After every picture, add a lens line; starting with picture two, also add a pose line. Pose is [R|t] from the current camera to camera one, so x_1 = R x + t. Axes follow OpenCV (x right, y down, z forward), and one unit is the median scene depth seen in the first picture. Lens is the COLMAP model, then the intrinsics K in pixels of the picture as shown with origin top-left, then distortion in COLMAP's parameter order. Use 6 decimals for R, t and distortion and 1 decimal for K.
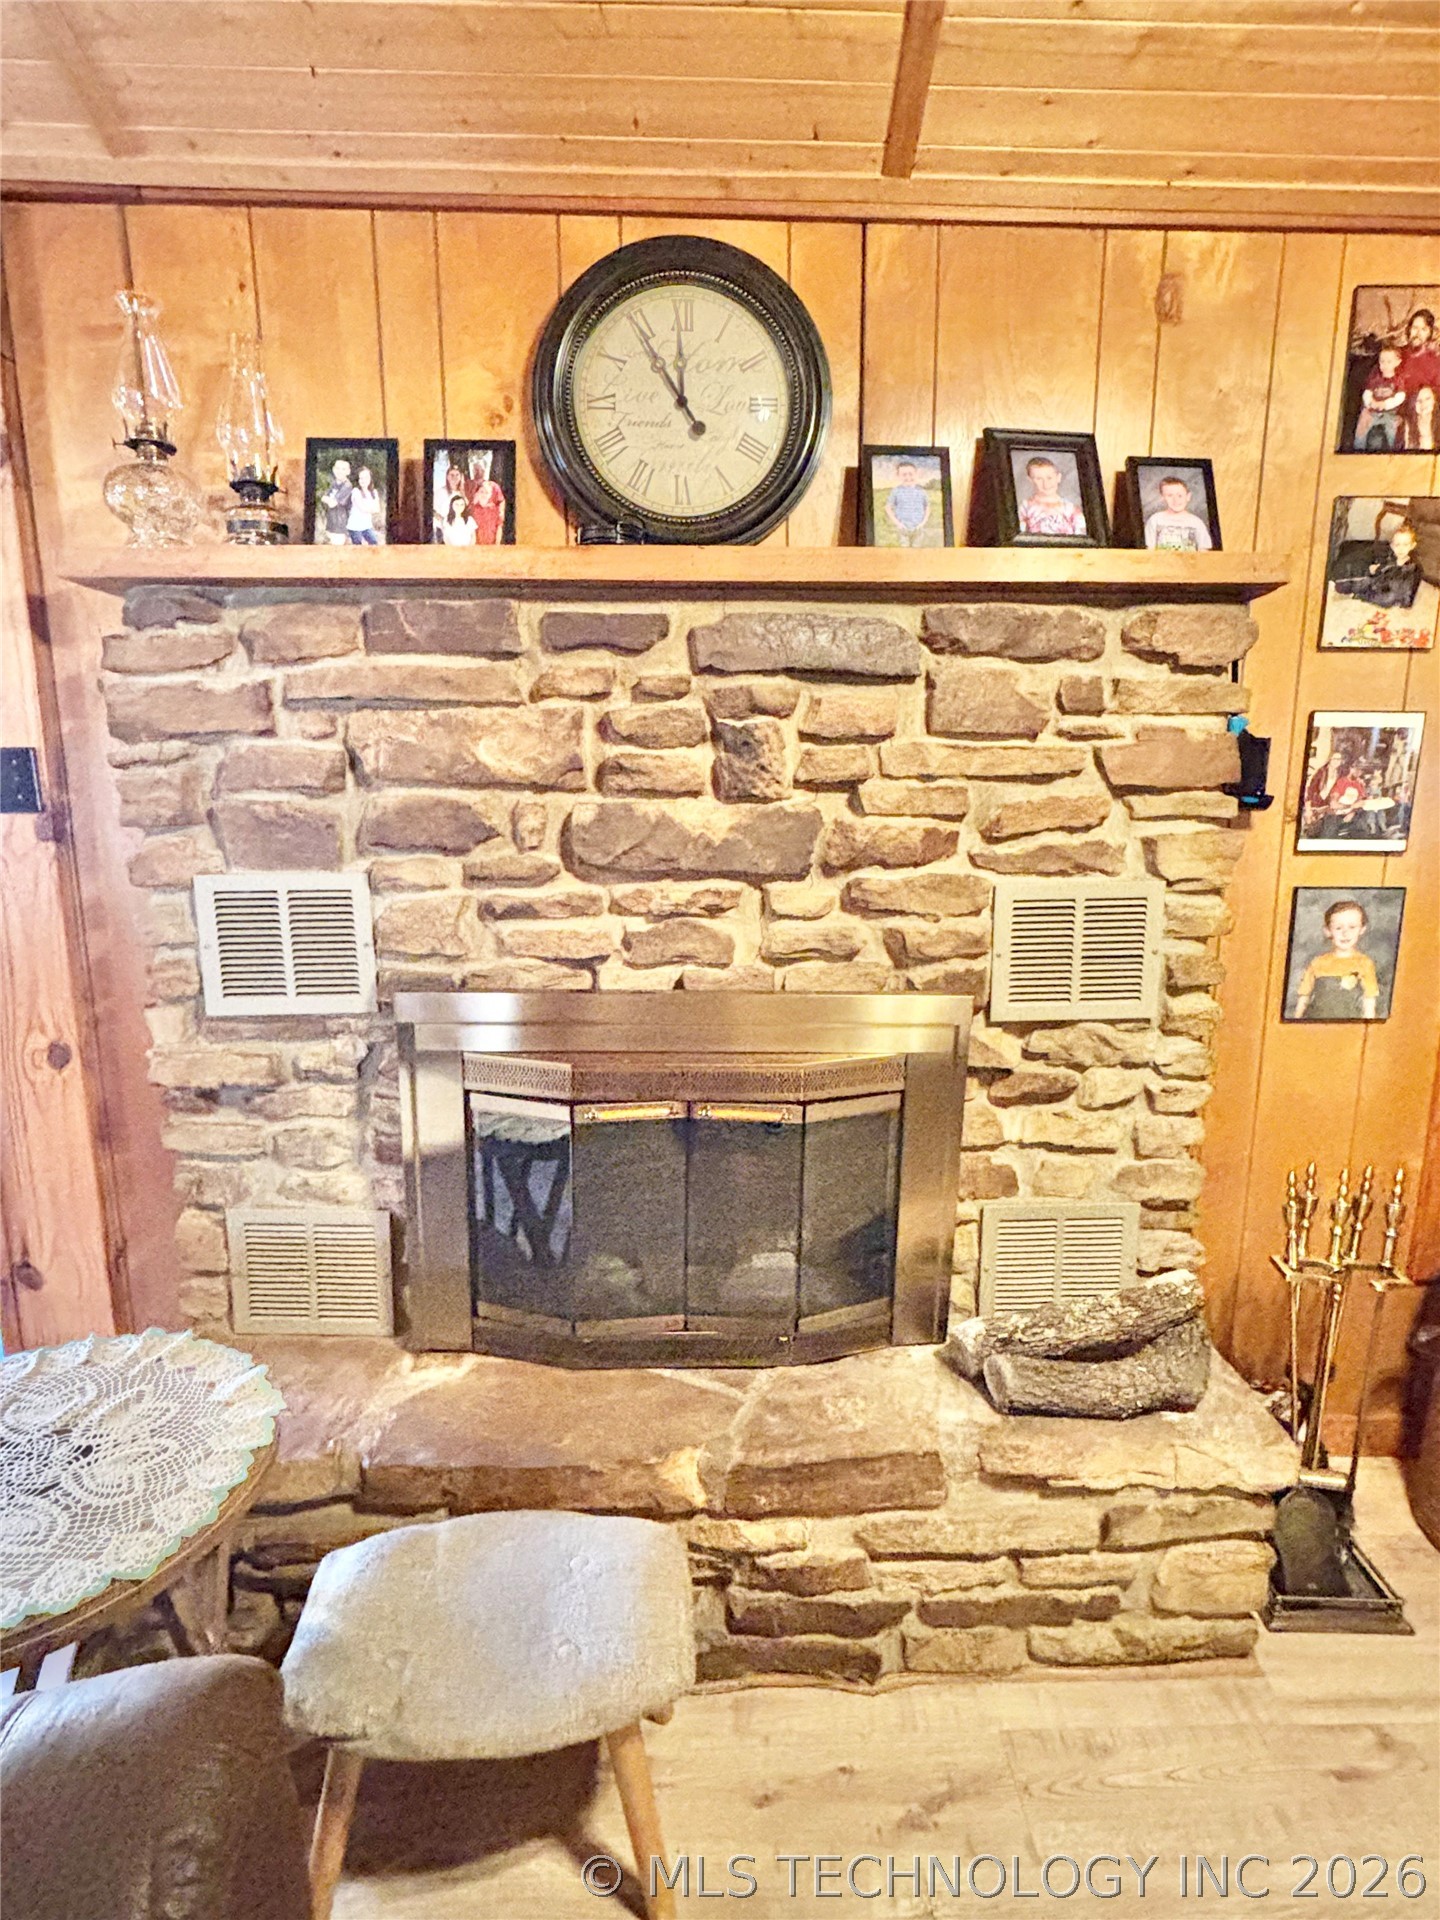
lens RADIAL K [[1025.8, 0, 723.4], [0, 1025.8, 946.1], [0, 0, 1]] dist [0.005641, -0.004678]
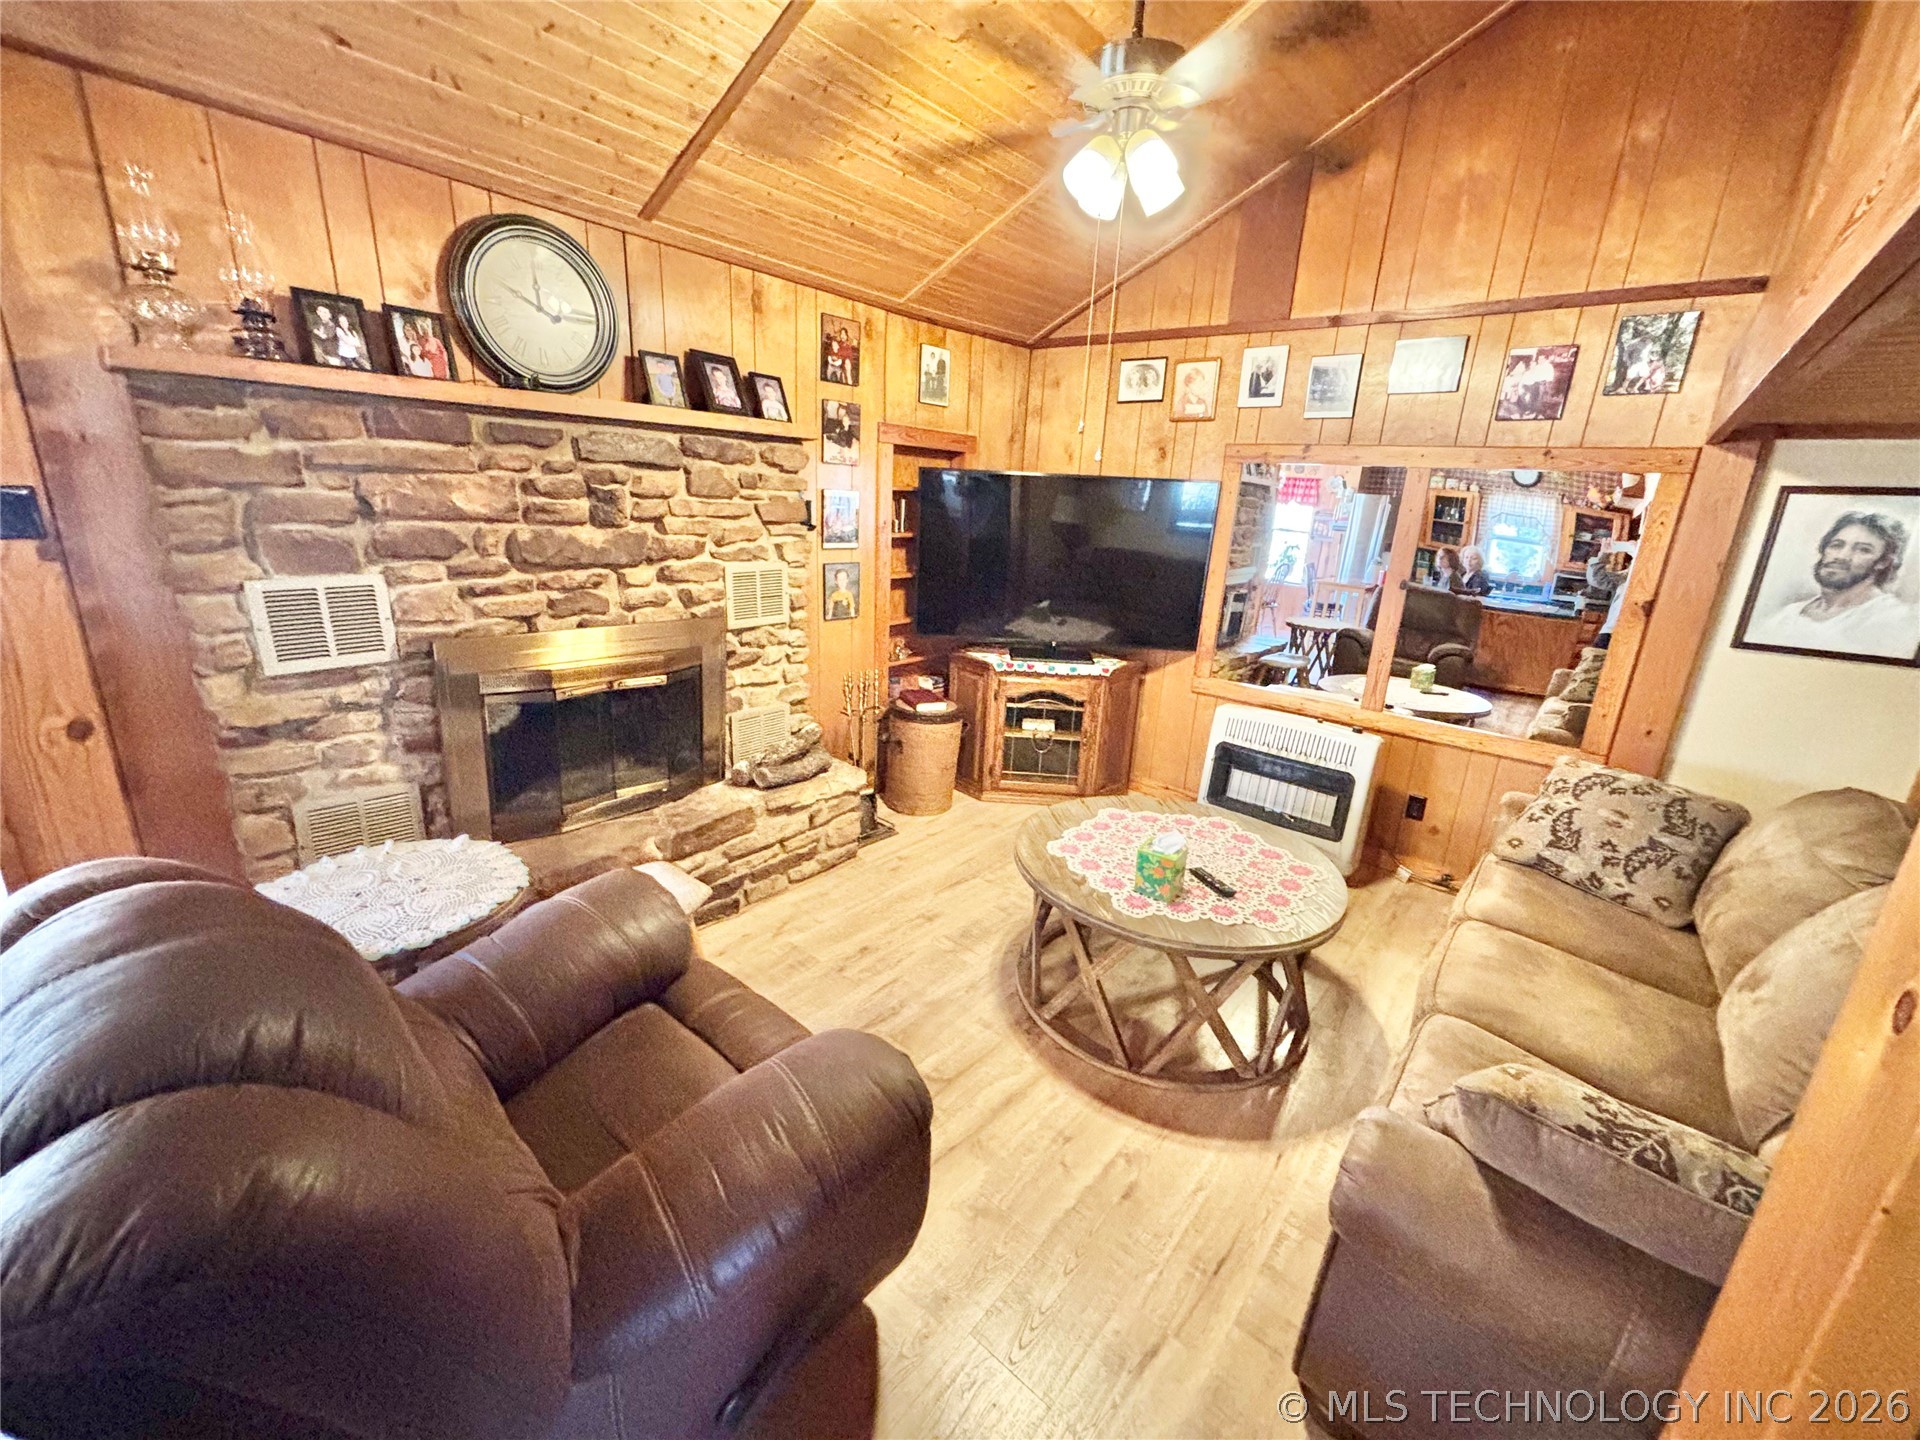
lens RADIAL K [[773.1, 0, 967.6], [0, 773.1, 722.0], [0, 0, 1]] dist [0.001218, -0.000327]
pose [[0.662383, -0.186115, 0.725679, -0.670321], [0.096745, 0.981789, 0.163494, 0.049172], [-0.742893, -0.038090, 0.668326, -0.525480]]
